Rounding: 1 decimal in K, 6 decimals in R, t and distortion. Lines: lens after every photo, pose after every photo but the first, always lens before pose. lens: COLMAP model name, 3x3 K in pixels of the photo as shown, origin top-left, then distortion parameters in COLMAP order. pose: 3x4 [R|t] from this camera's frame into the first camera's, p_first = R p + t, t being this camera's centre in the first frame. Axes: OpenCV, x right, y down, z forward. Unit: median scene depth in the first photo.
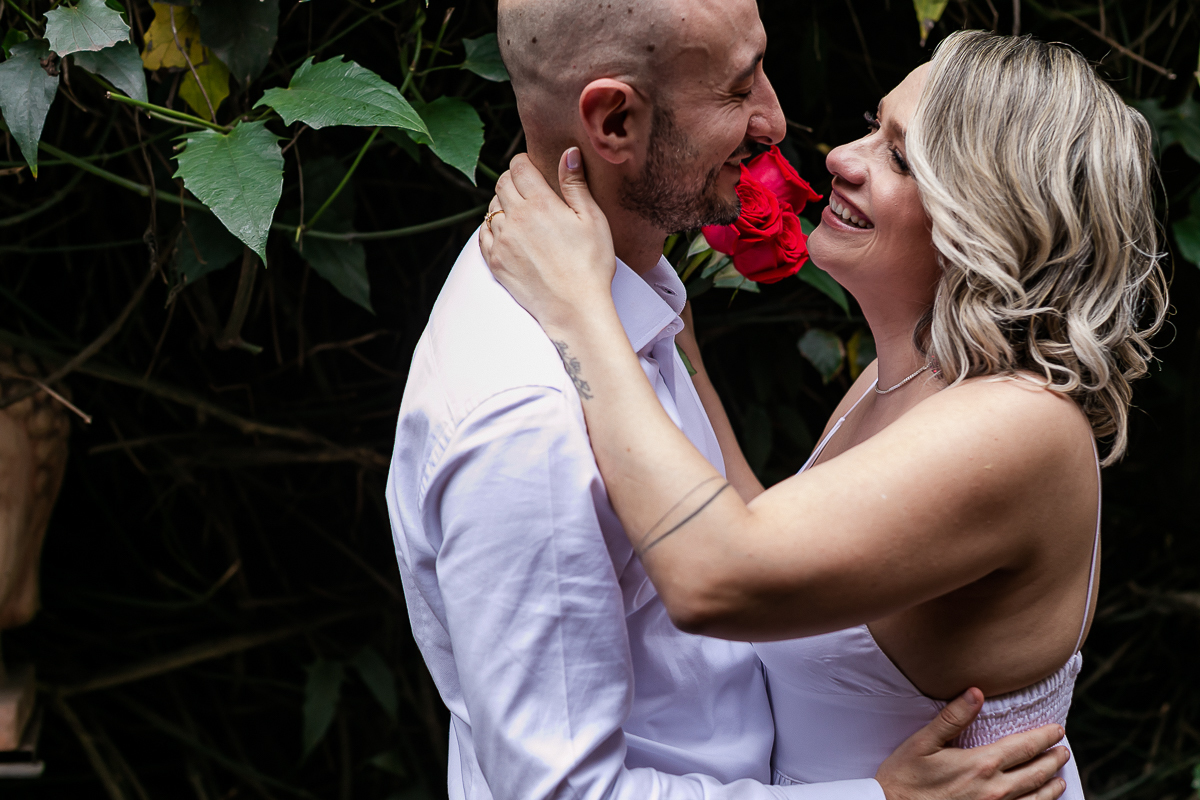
lens RADIAL K [[1868.1, 0, 600.0], [0, 1868.1, 400.0], [0, 0, 1]] dist [-0.135776, 0.122640]
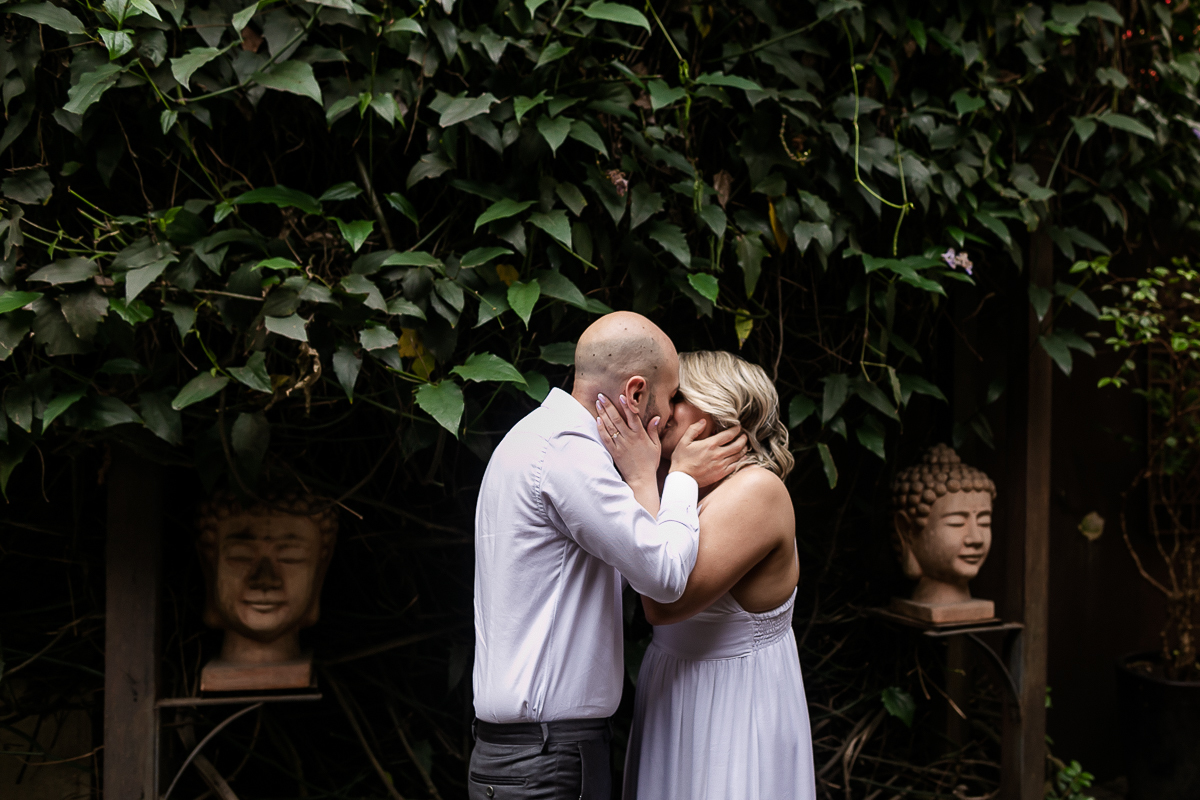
lens RADIAL K [[1868.1, 0, 600.0], [0, 1868.1, 400.0], [0, 0, 1]] dist [-0.135776, 0.122640]
pose [[0.999445, 0.007602, 0.032423, -0.072053], [-0.002181, 0.986446, -0.164070, 0.244332], [-0.033231, 0.163908, 0.985916, -1.237360]]
